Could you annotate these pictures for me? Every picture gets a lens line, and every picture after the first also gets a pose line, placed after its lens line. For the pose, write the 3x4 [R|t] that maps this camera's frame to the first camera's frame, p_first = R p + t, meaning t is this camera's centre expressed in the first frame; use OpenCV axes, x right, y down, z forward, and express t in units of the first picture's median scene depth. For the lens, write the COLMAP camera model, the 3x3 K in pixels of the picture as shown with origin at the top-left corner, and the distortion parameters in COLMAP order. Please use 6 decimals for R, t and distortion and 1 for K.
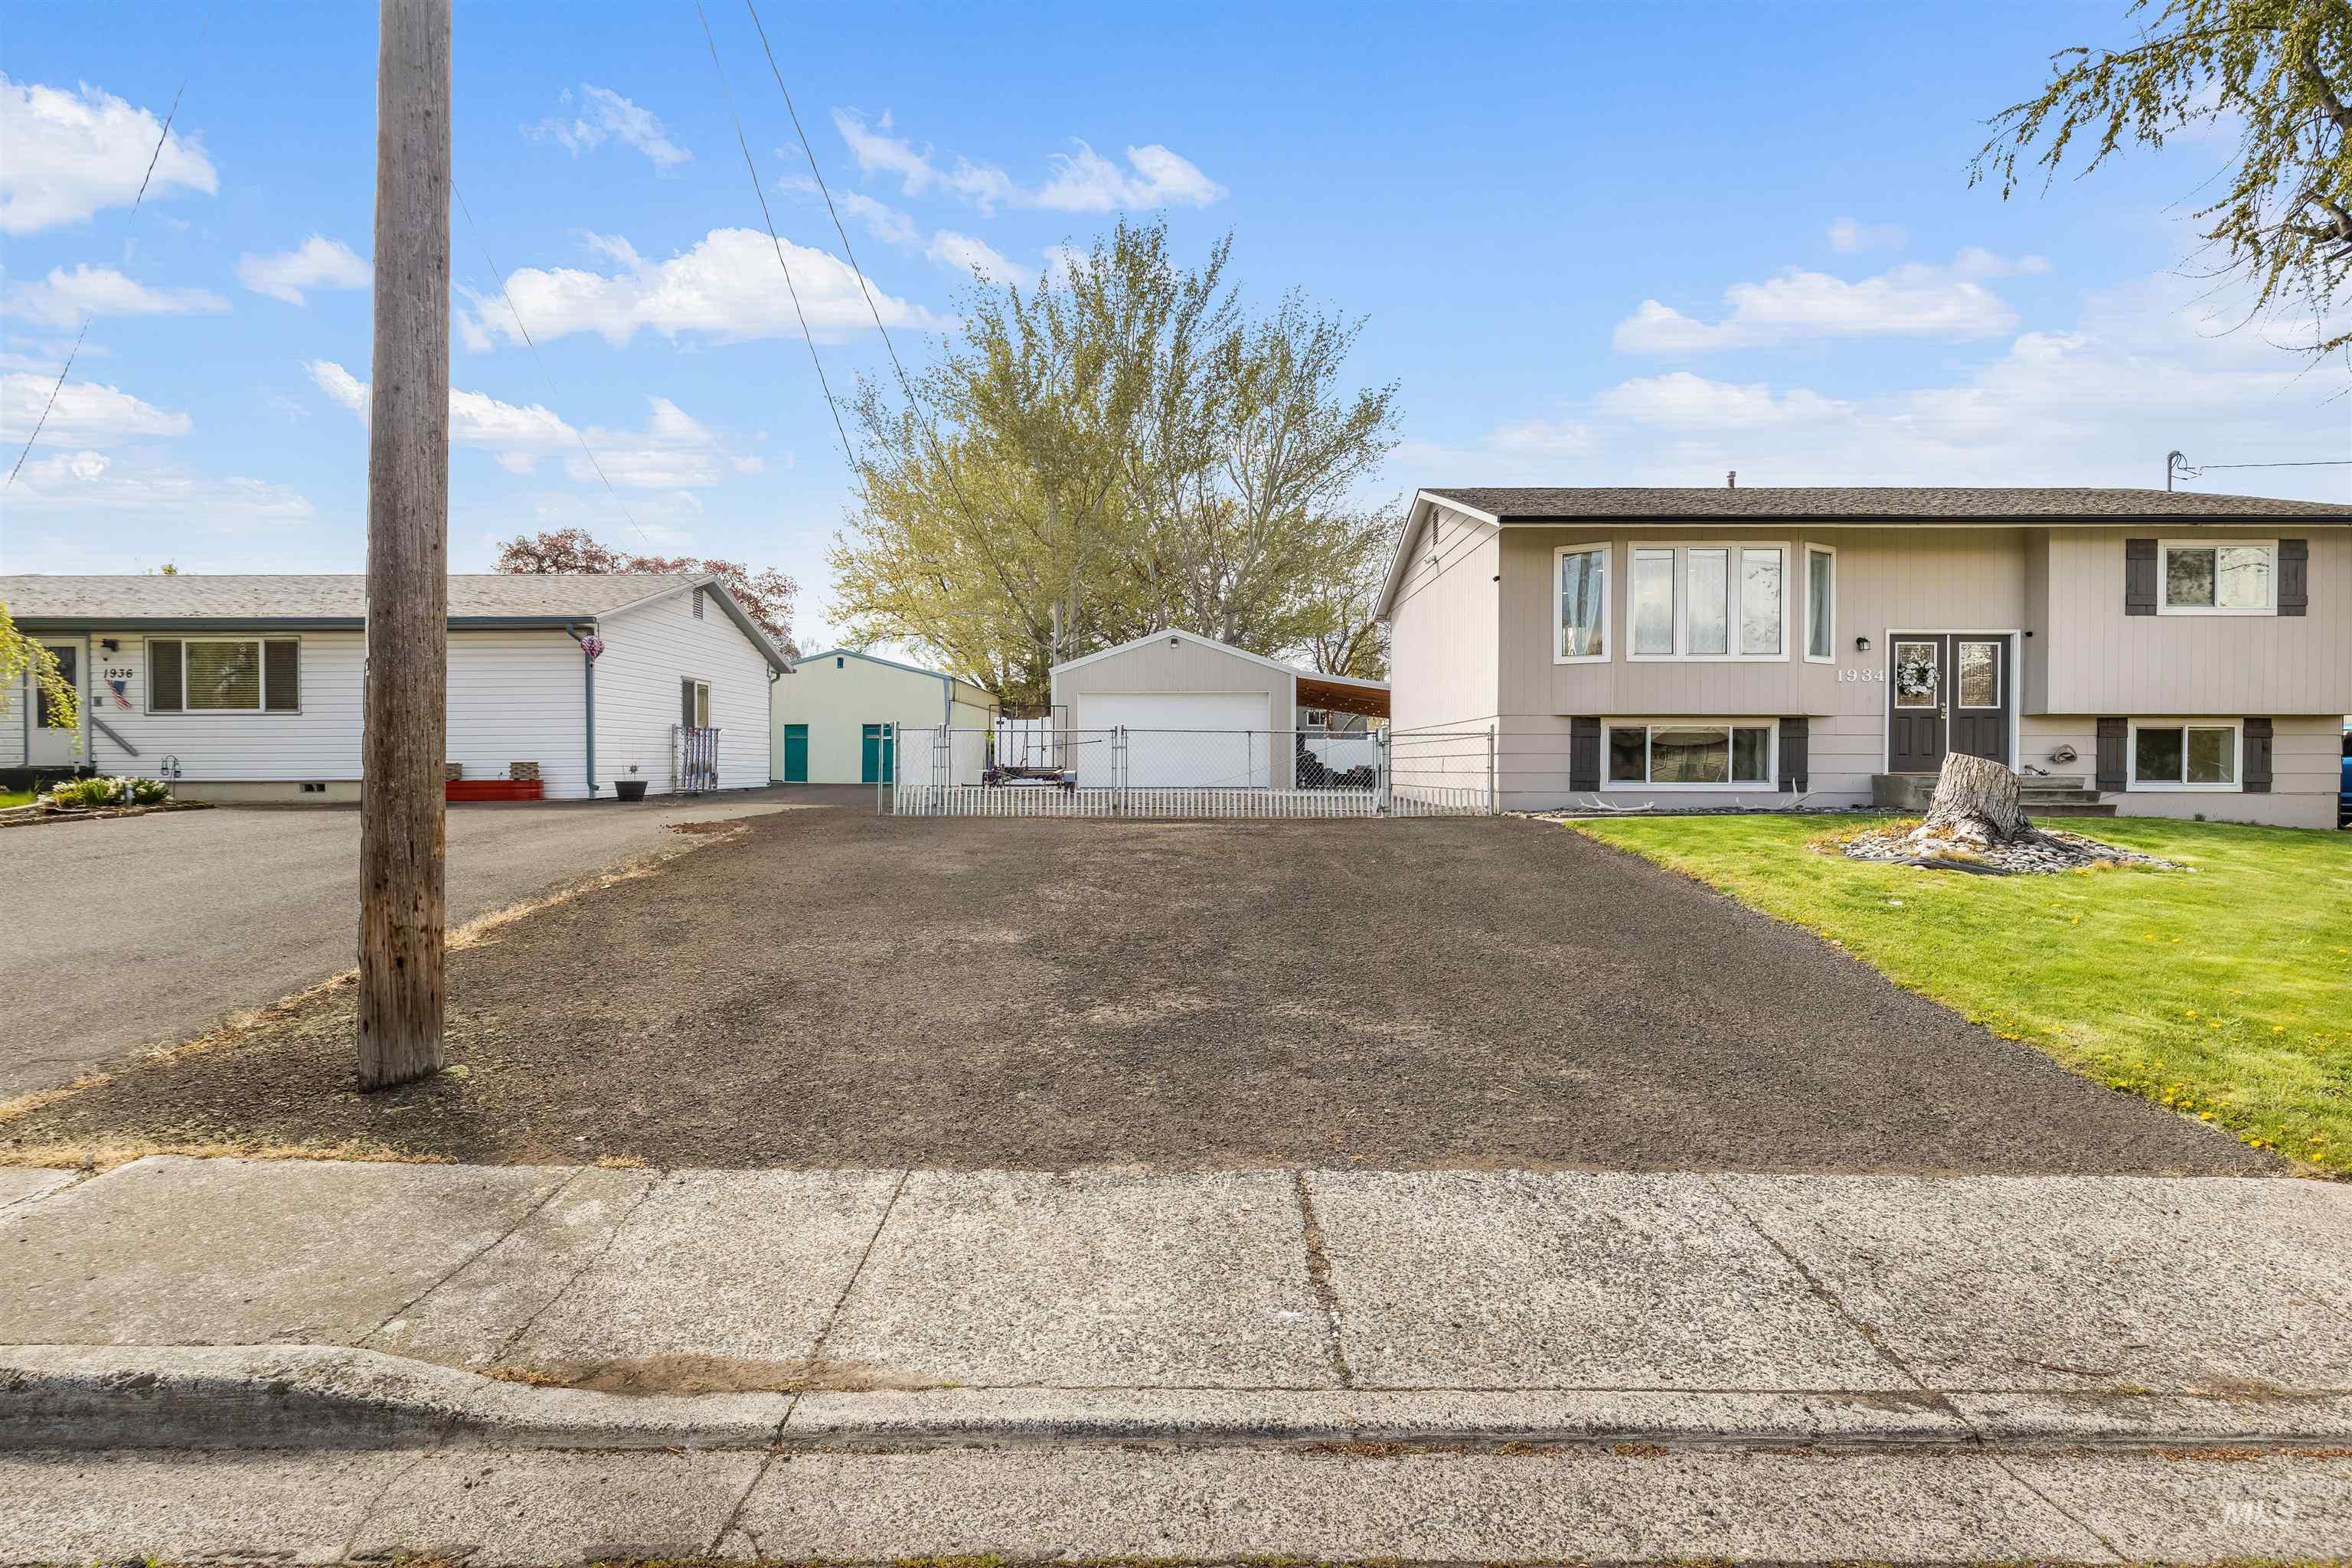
lens RADIAL K [[1062.6, 0, 1183.1], [0, 1062.6, 776.2], [0, 0, 1]] dist [-0.000791, 0.000182]
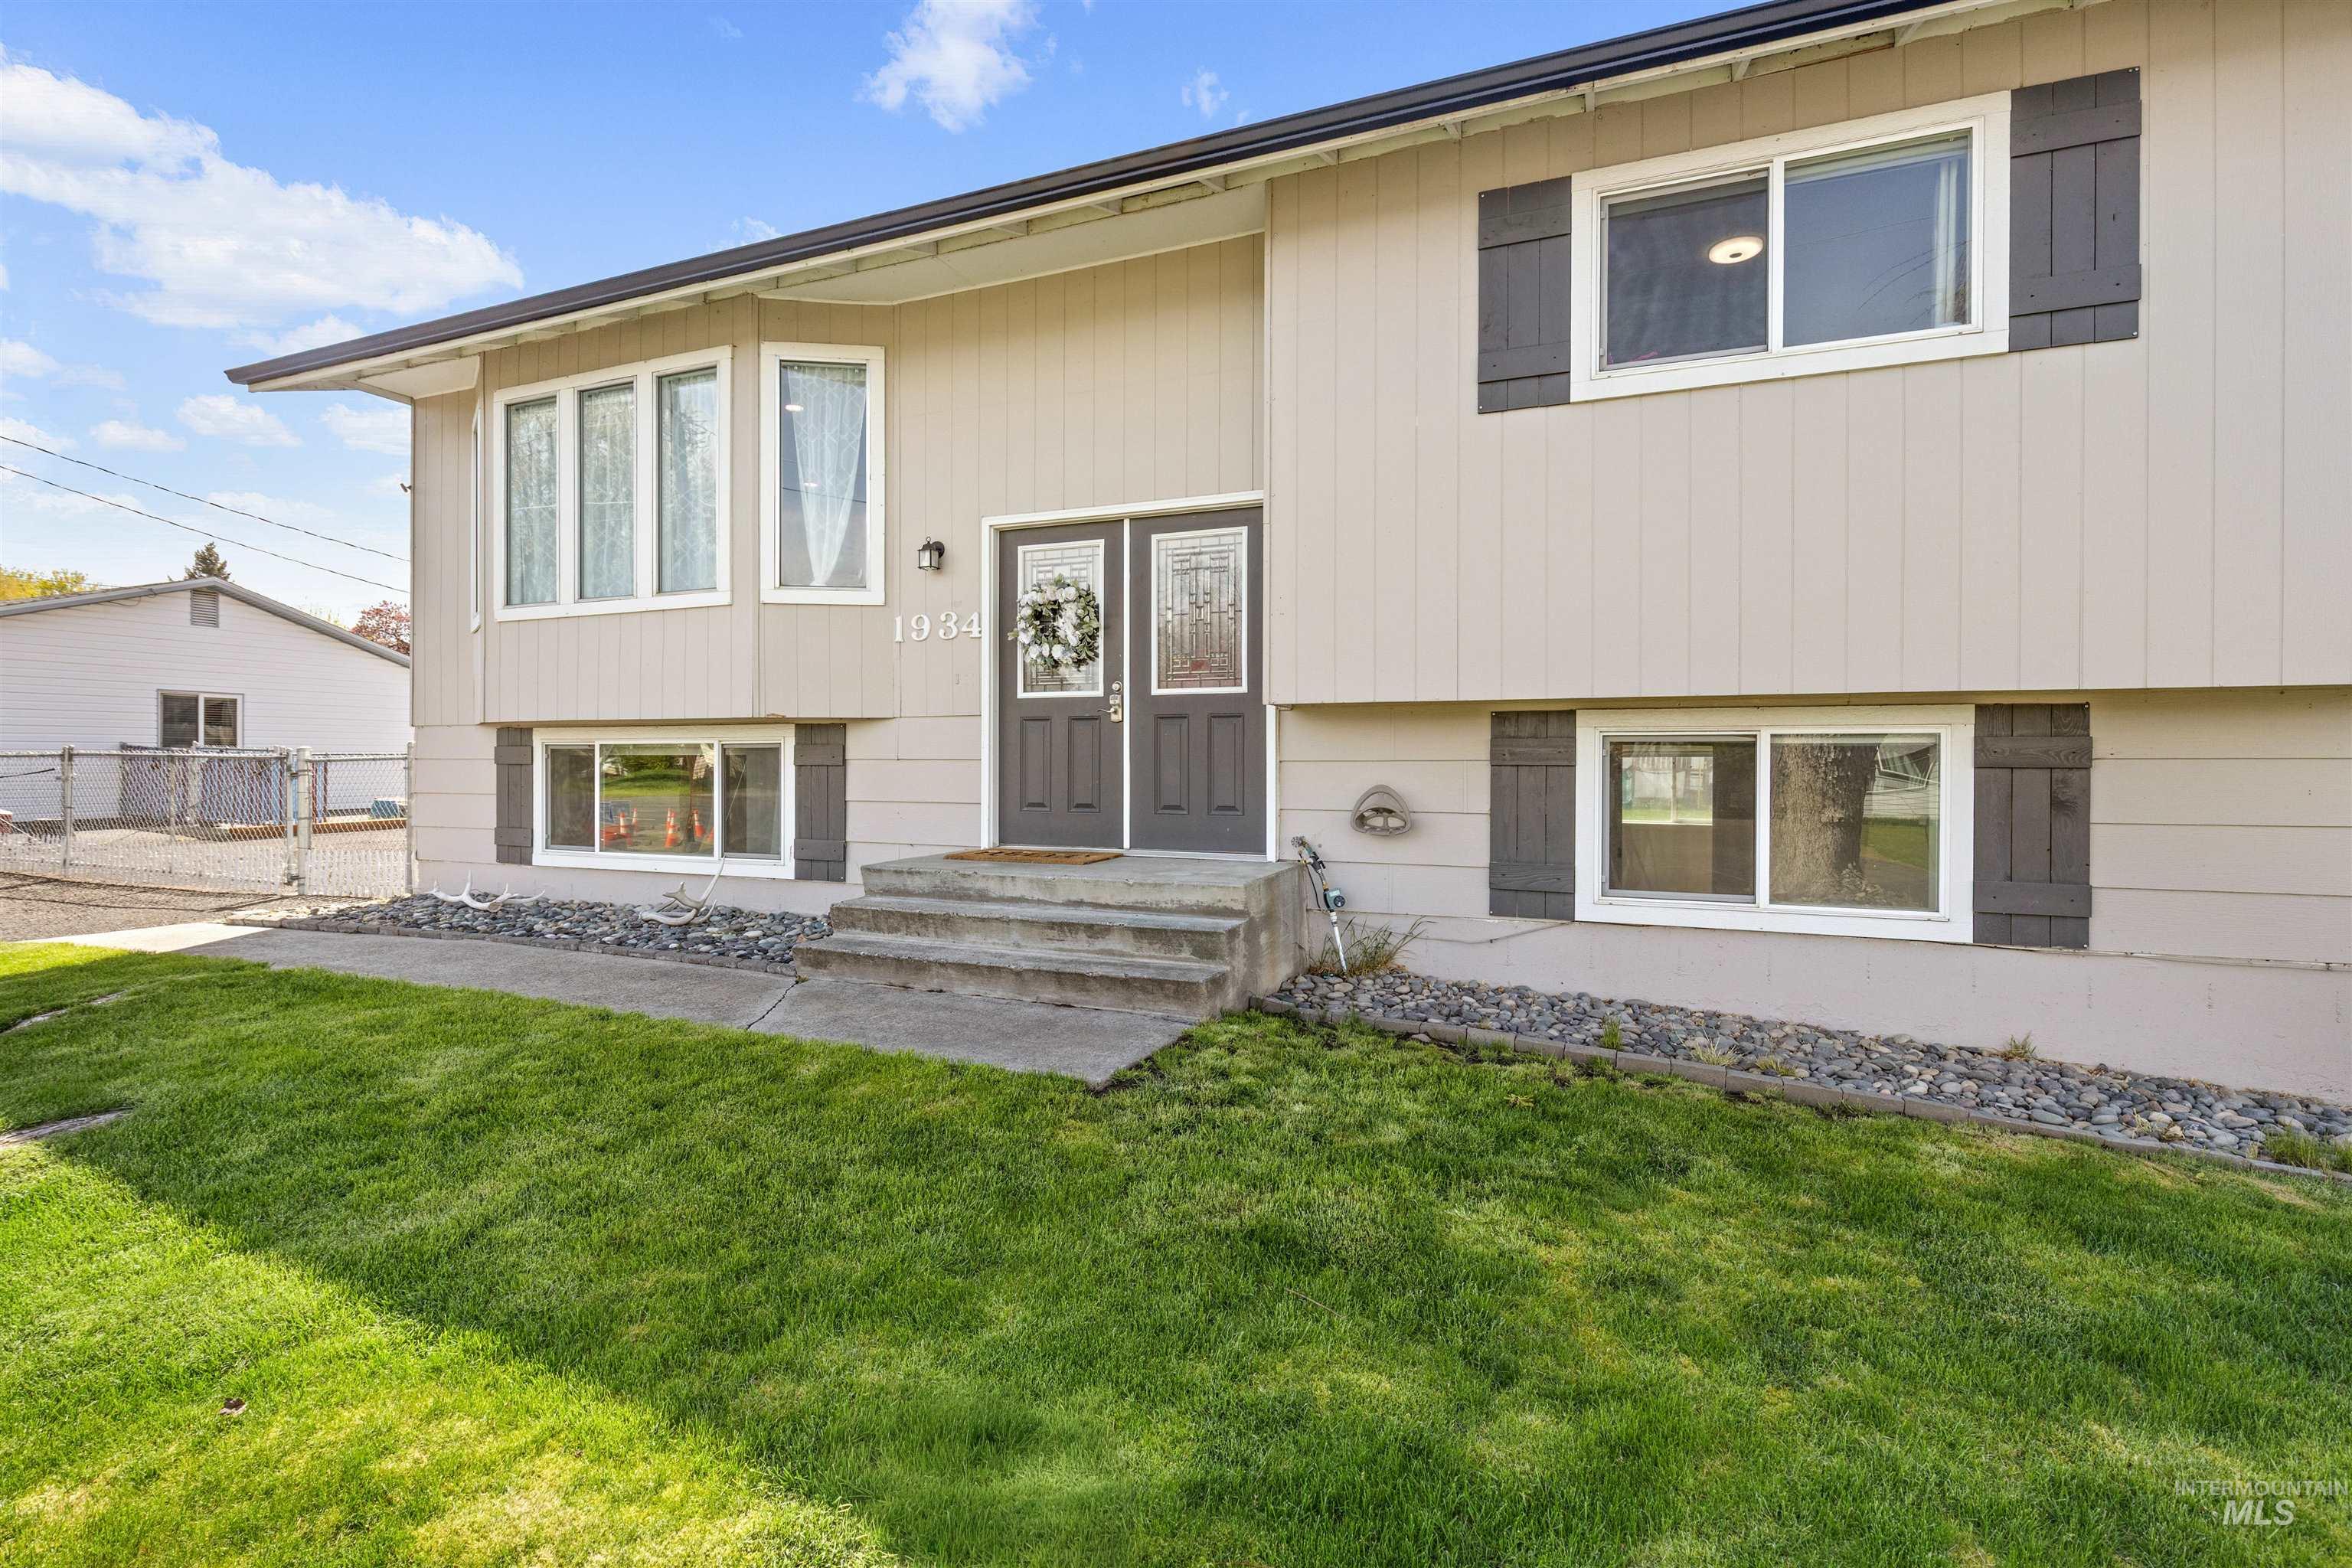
lens RADIAL K [[1111.8, 0, 1176.0], [0, 1111.8, 784.0], [0, 0, 1]] dist [-0.003611, 0.000336]
pose [[0.915928, 0.007929, -0.401265, 0.918001], [-0.010356, 0.999939, -0.003879, -0.028036], [0.401210, 0.007708, 0.915954, 0.613530]]
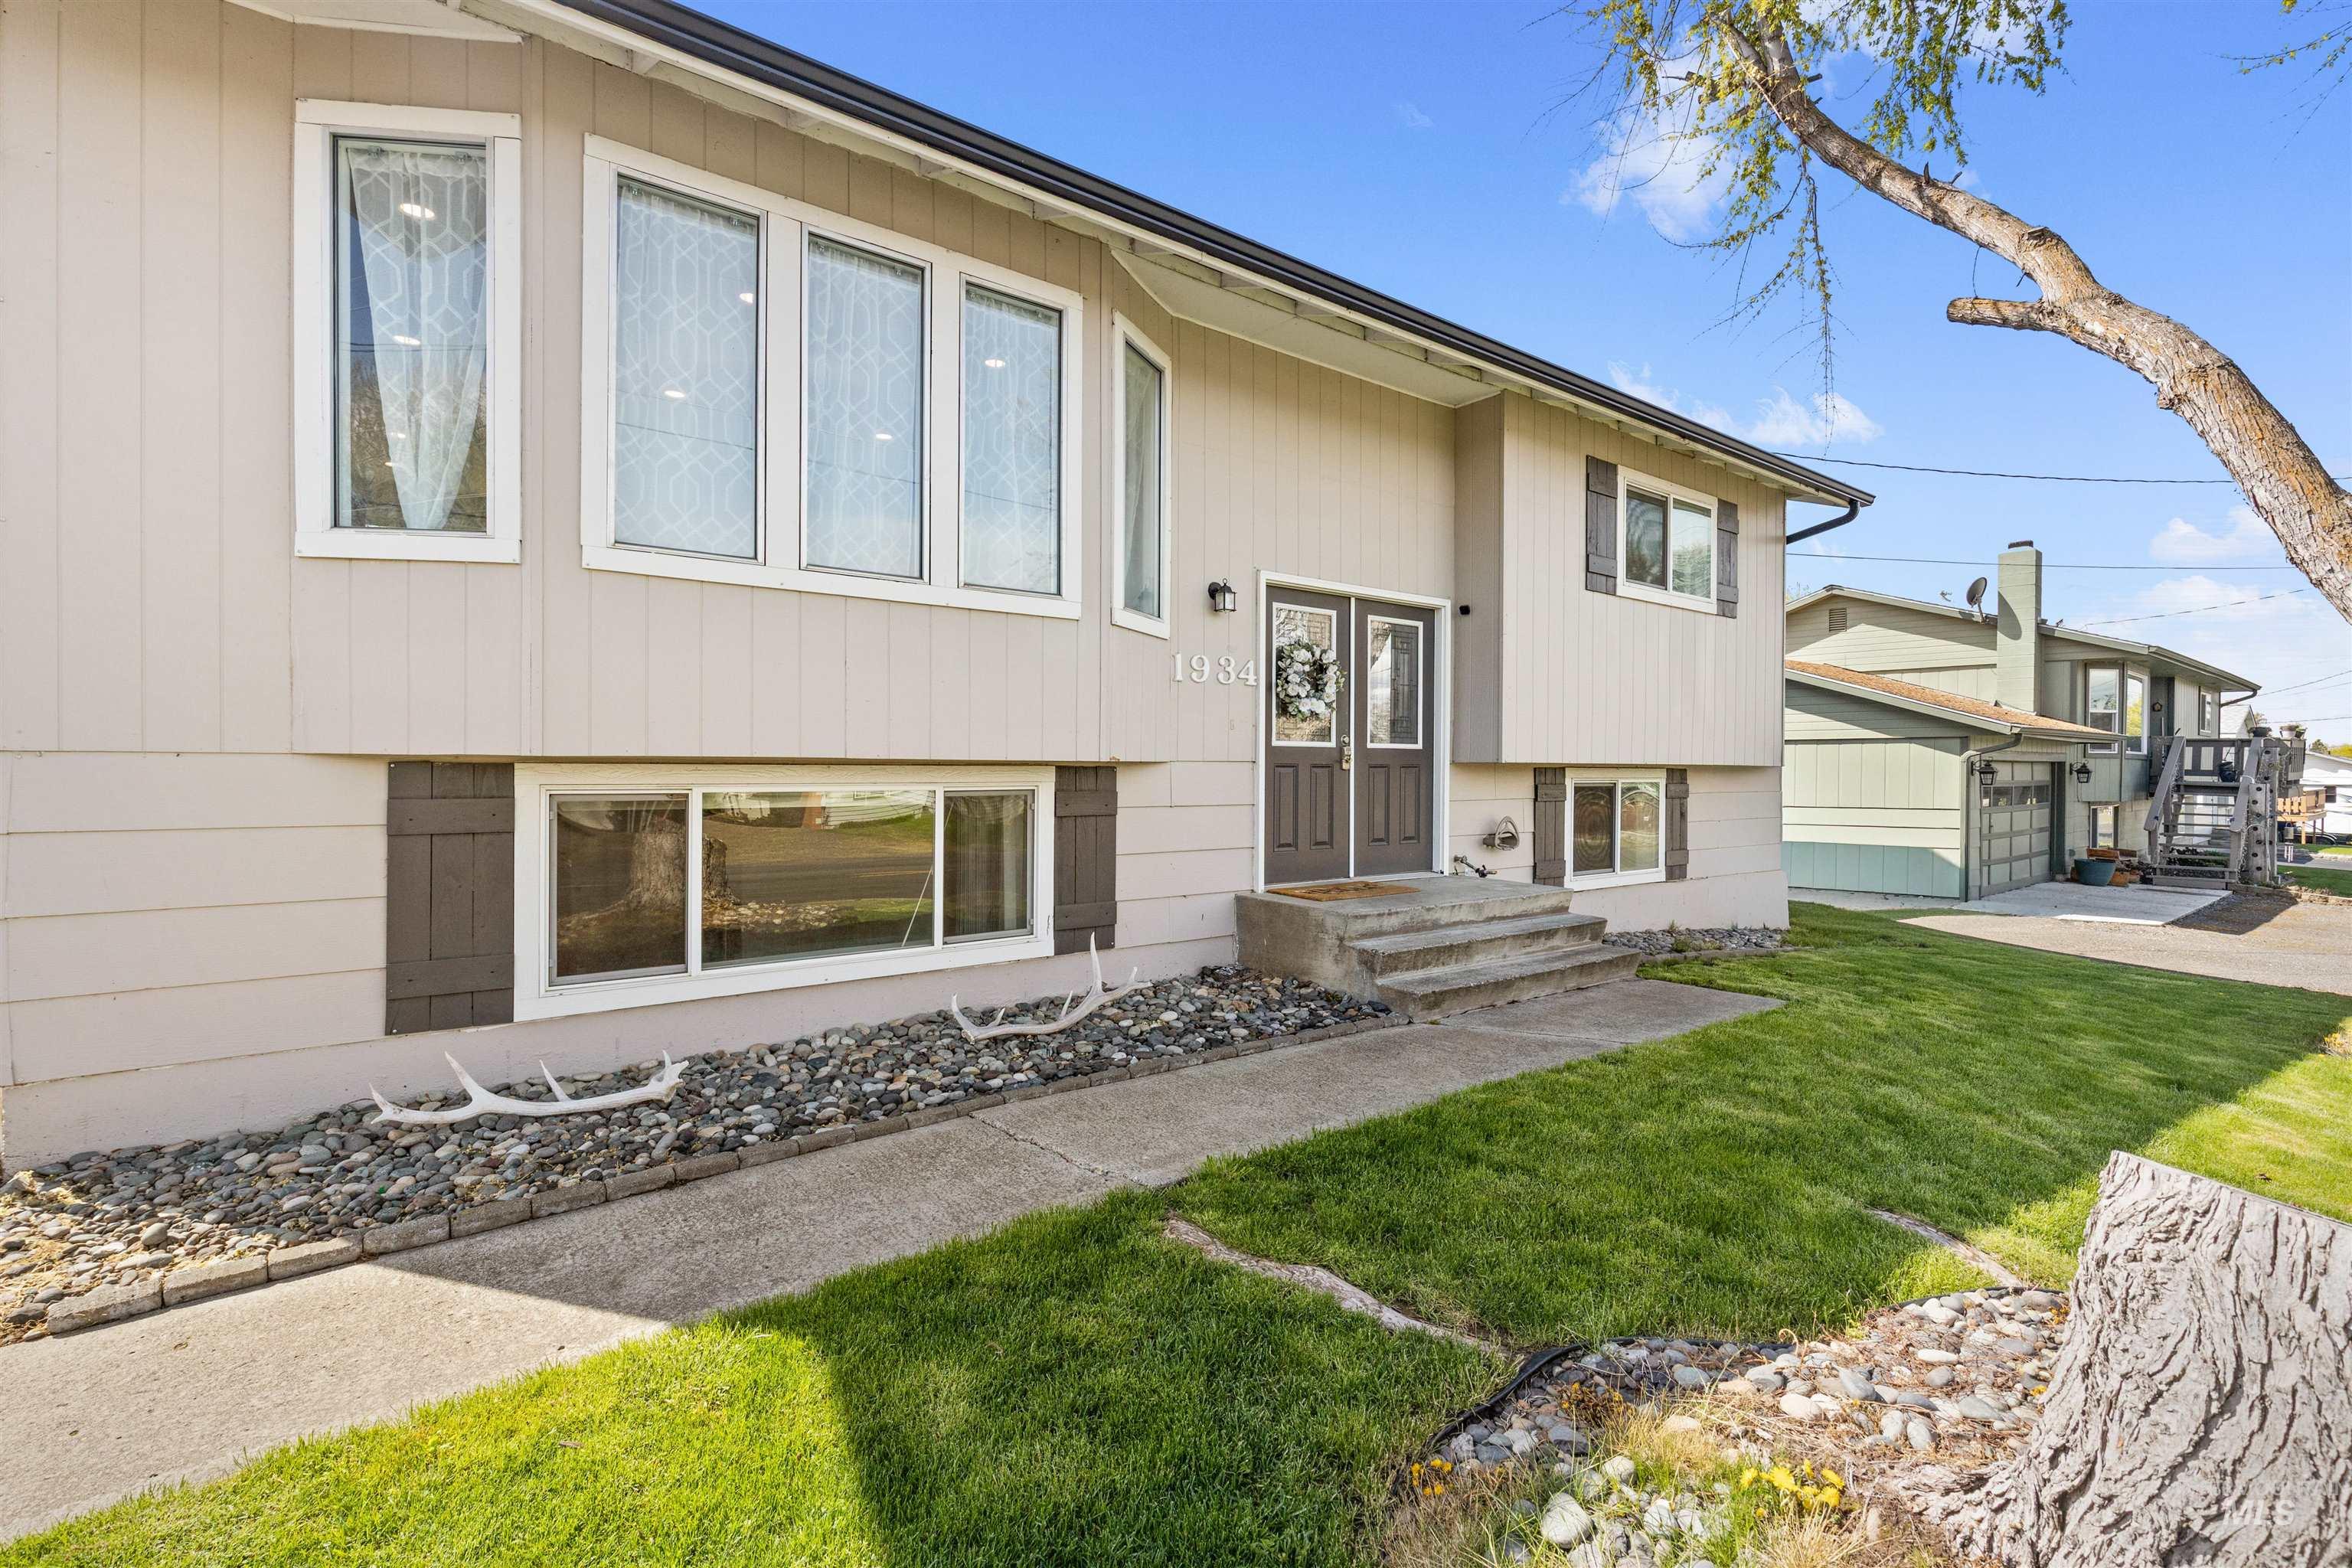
lens RADIAL K [[1074.1, 0, 1193.6], [0, 1074.1, 779.2], [0, 0, 1]] dist [-0.004044, -0.000616]
pose [[0.785874, -0.004624, 0.618369, 0.357802], [0.003347, 0.999989, 0.003224, -0.051294], [-0.618378, -0.000464, 0.785881, 0.659620]]
